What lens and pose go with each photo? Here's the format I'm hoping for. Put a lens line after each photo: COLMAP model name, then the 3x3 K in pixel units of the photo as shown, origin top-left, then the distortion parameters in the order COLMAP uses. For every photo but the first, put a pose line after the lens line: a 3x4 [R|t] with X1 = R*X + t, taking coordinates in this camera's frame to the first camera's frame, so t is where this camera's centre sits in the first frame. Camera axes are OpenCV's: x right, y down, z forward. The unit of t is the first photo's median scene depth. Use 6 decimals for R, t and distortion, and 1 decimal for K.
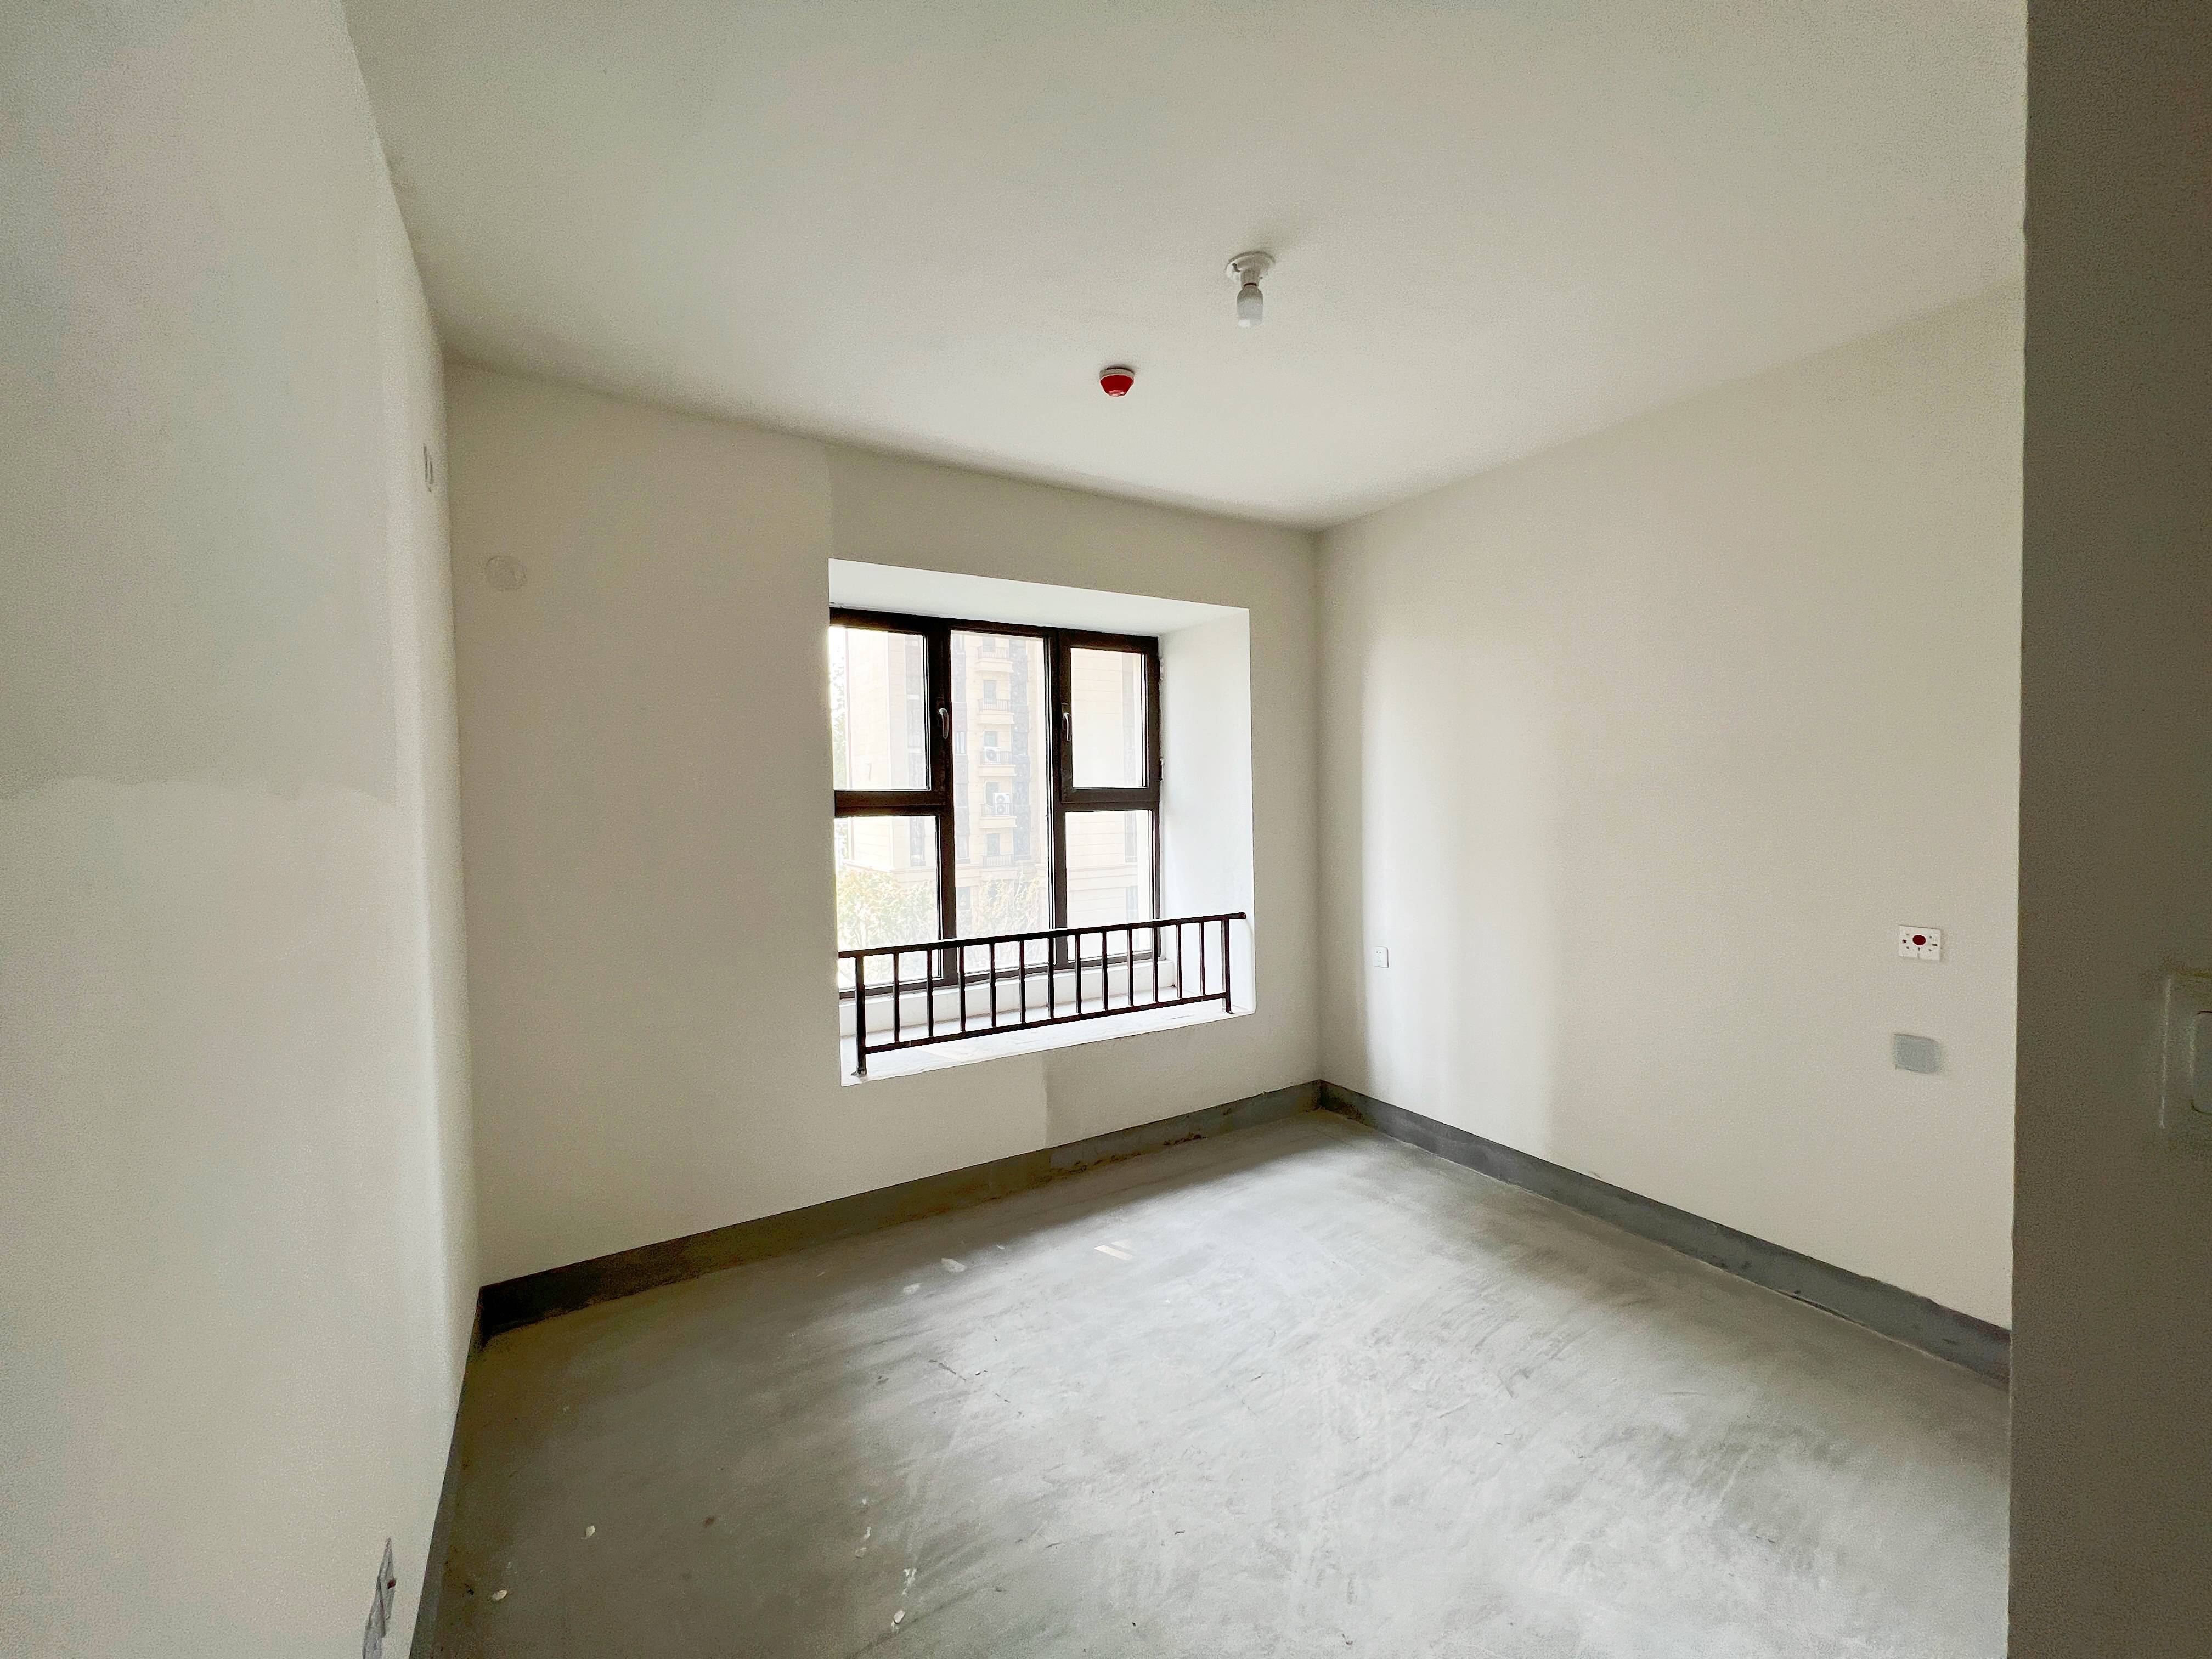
lens RADIAL K [[878.8, 0, 1106.0], [0, 878.8, 829.5], [0, 0, 1]] dist [-0.000284, -0.000112]
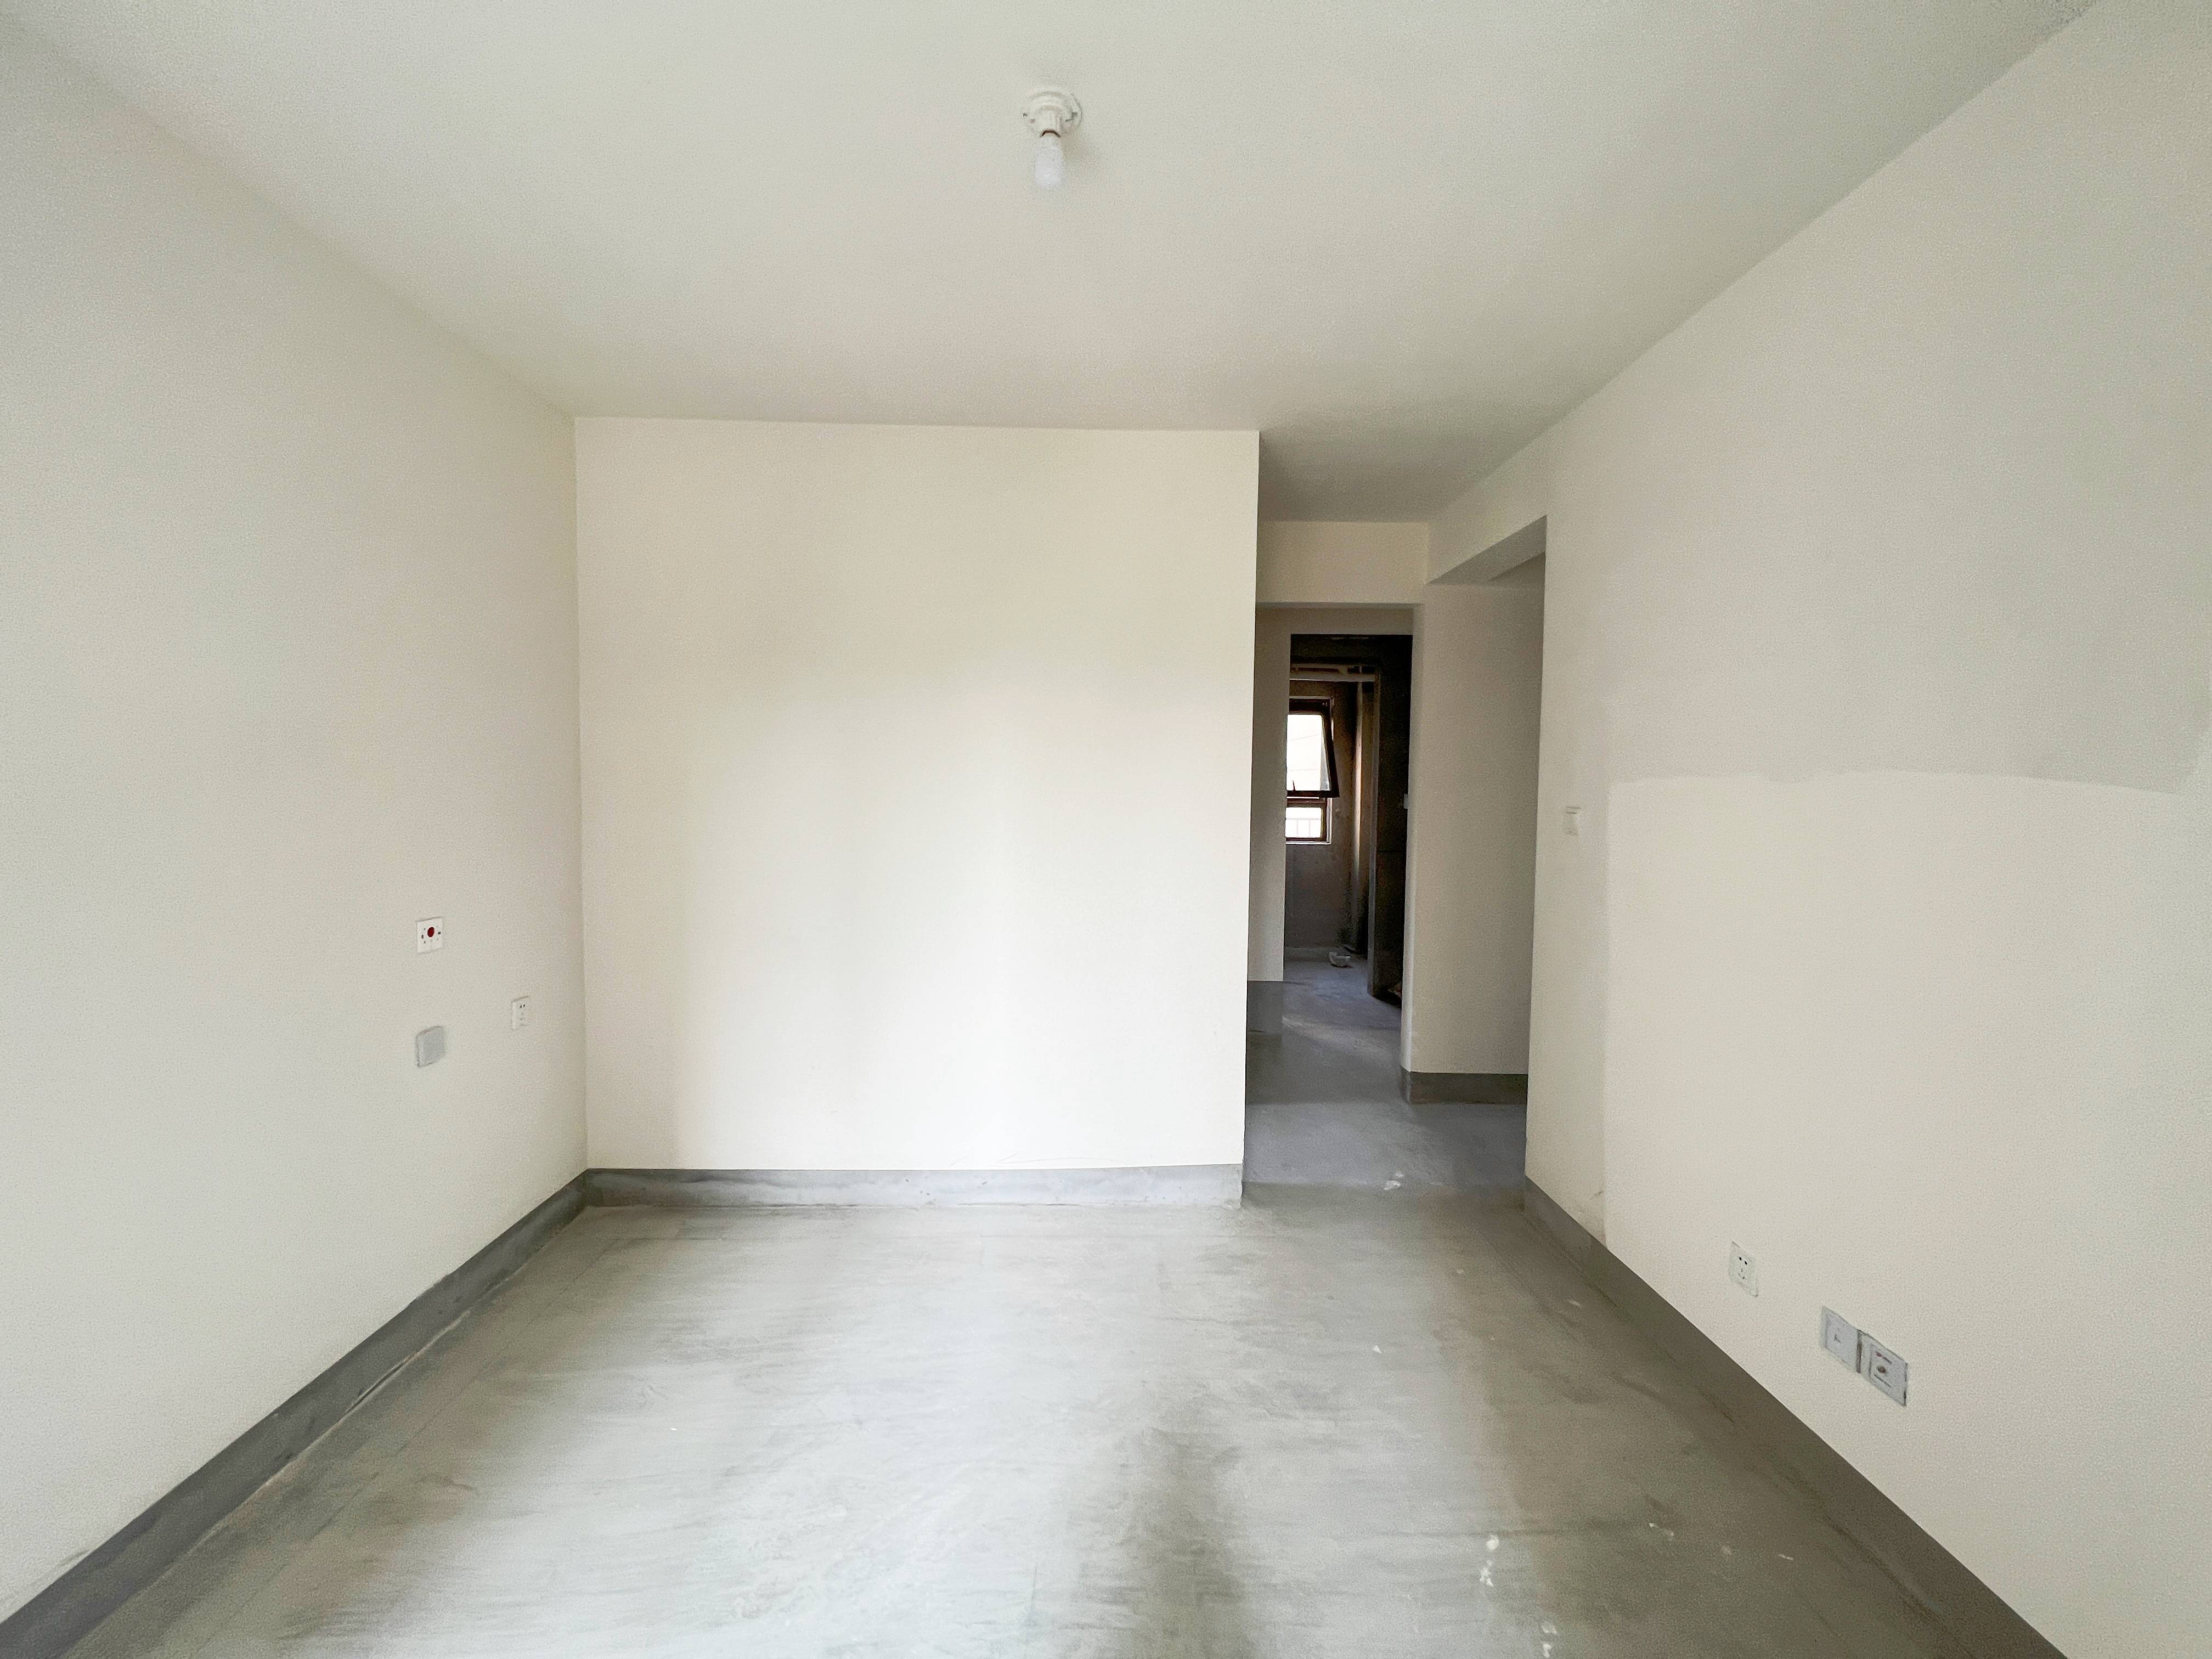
lens RADIAL K [[878.8, 0, 1106.0], [0, 878.8, 829.5], [0, 0, 1]] dist [-0.000284, -0.000112]
pose [[-0.868854, -0.017947, 0.494744, -0.239267], [0.021349, 0.997055, 0.073661, -0.048397], [-0.494609, 0.074563, -0.865912, 1.469210]]
